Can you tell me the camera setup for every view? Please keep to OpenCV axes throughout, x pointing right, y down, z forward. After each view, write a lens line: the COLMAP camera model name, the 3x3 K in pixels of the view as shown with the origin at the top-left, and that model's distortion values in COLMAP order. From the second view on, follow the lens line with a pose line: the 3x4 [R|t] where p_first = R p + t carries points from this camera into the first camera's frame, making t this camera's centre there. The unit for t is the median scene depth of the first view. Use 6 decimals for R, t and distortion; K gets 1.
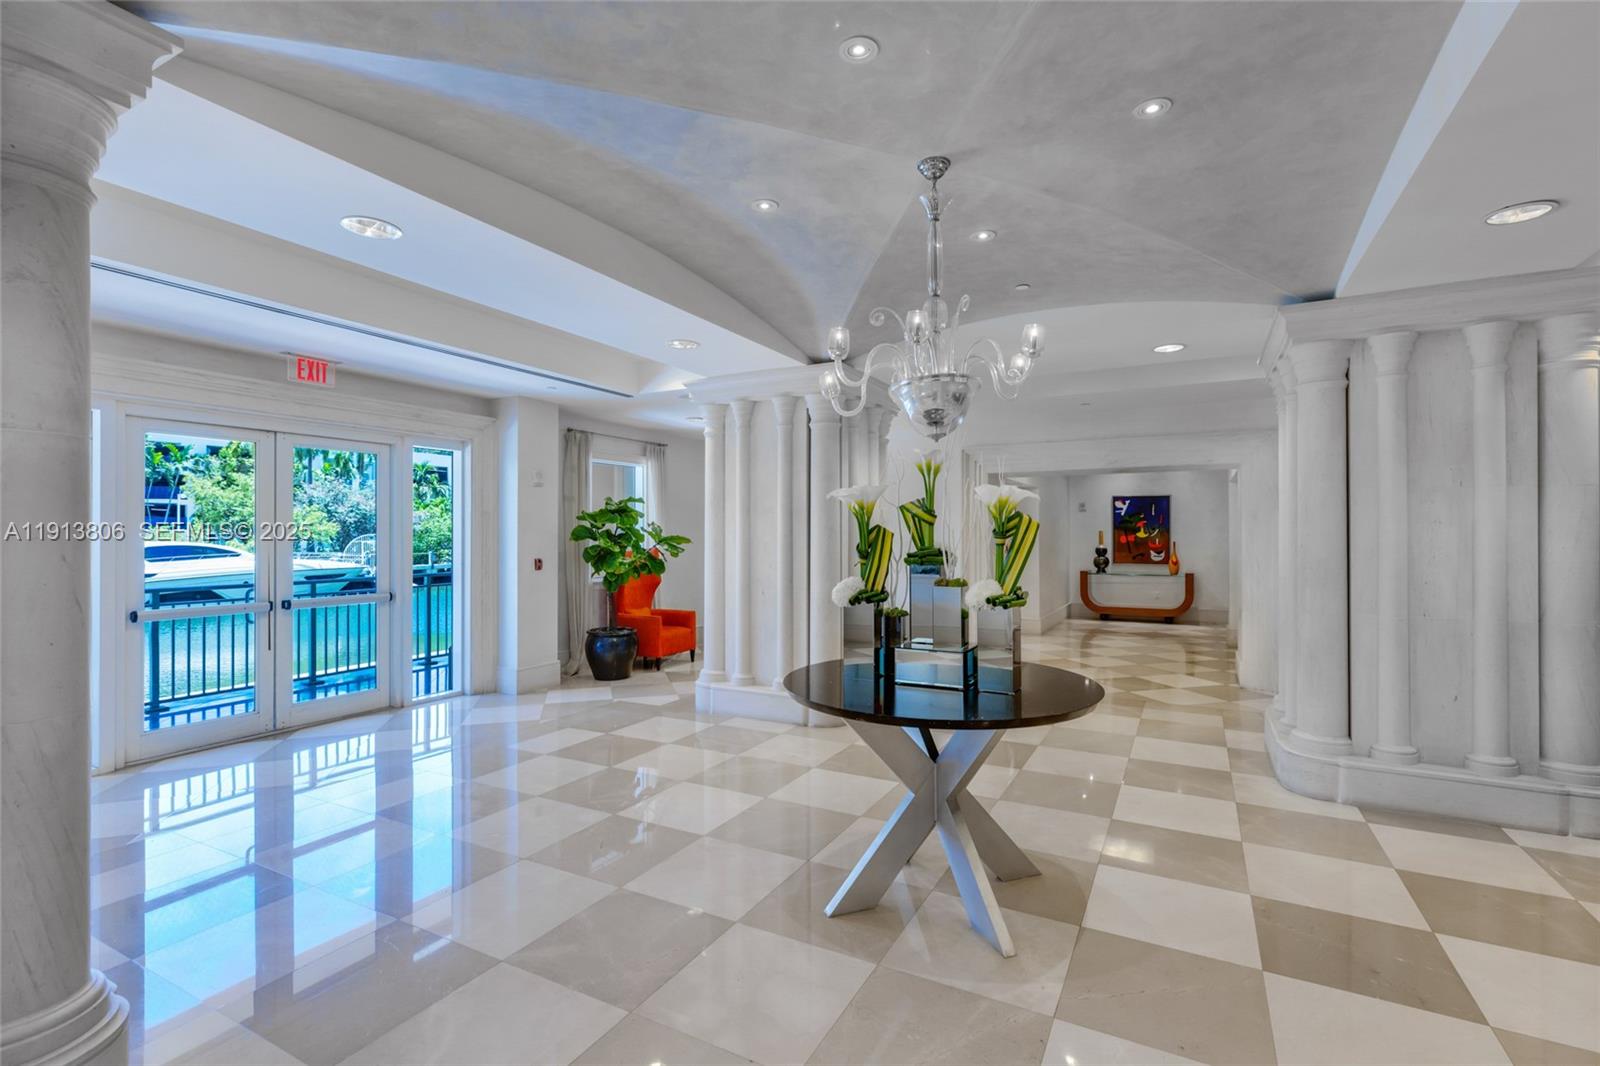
lens RADIAL K [[753.3, 0, 787.1], [0, 753.3, 535.8], [0, 0, 1]] dist [0.000554, -0.000480]
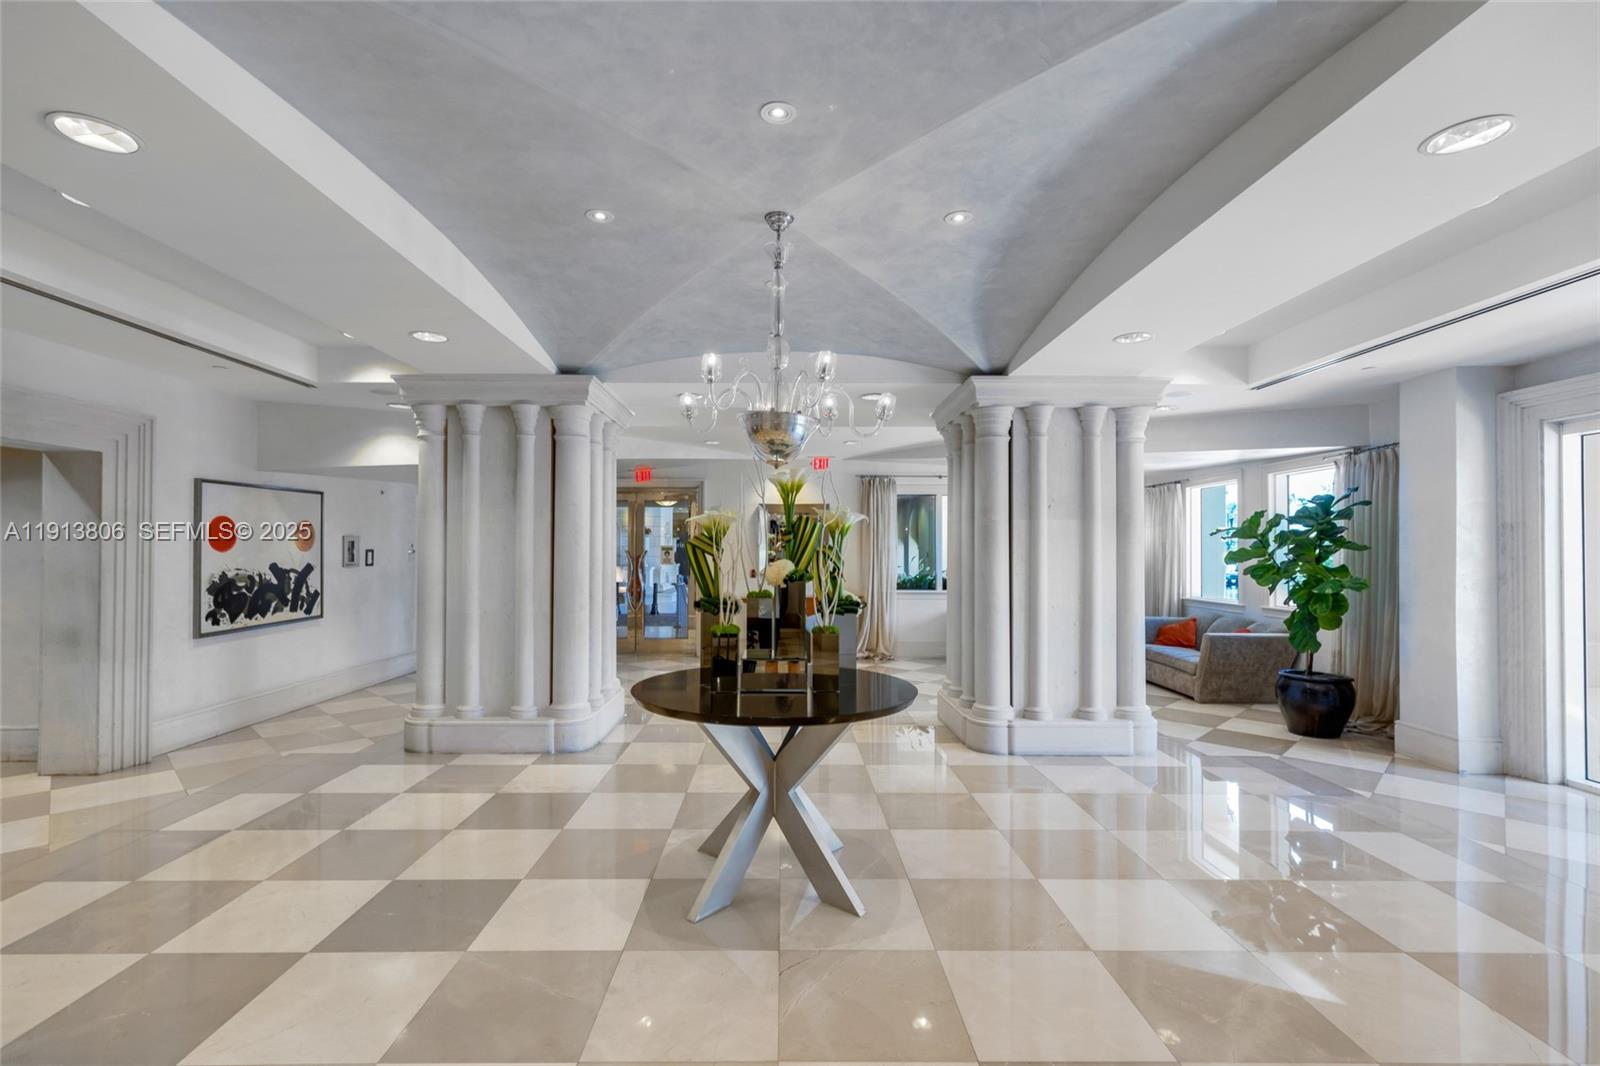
lens RADIAL K [[753.3, 0, 793.0], [0, 753.3, 536.9], [0, 0, 1]] dist [0.000554, -0.000480]
pose [[-0.876062, -0.005618, -0.482166, 0.663733], [-0.001521, 0.999959, -0.008887, -0.020408], [0.482197, -0.007052, -0.876035, 1.858805]]
